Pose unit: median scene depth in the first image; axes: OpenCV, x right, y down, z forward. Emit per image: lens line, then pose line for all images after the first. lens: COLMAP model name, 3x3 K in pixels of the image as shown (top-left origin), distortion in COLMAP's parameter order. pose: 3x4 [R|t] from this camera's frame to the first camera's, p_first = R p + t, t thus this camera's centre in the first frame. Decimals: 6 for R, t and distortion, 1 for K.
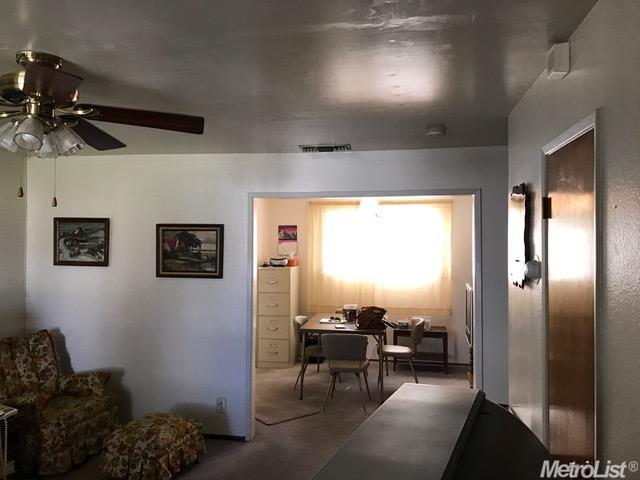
lens RADIAL K [[506.1, 0, 318.3], [0, 506.1, 237.7], [0, 0, 1]] dist [0.120304, -0.175194]
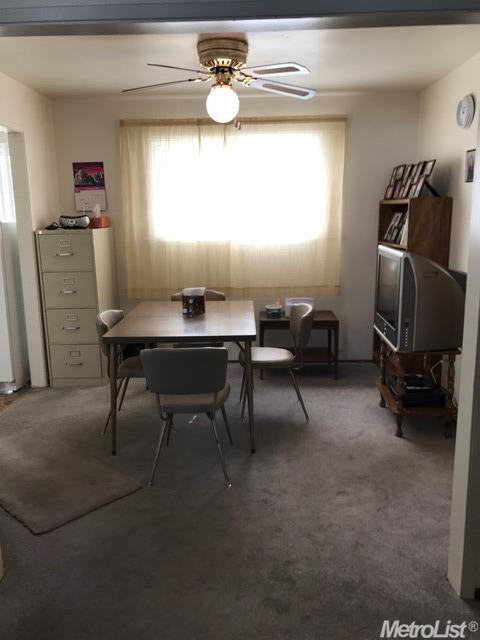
lens RADIAL K [[506.1, 0, 238.6], [0, 506.1, 312.2], [0, 0, 1]] dist [0.120304, -0.175194]
pose [[0.988036, -0.049011, 0.146230, 0.023557], [0.018593, 0.979099, 0.202534, 0.034902], [-0.153100, -0.197392, 0.968296, 0.358870]]
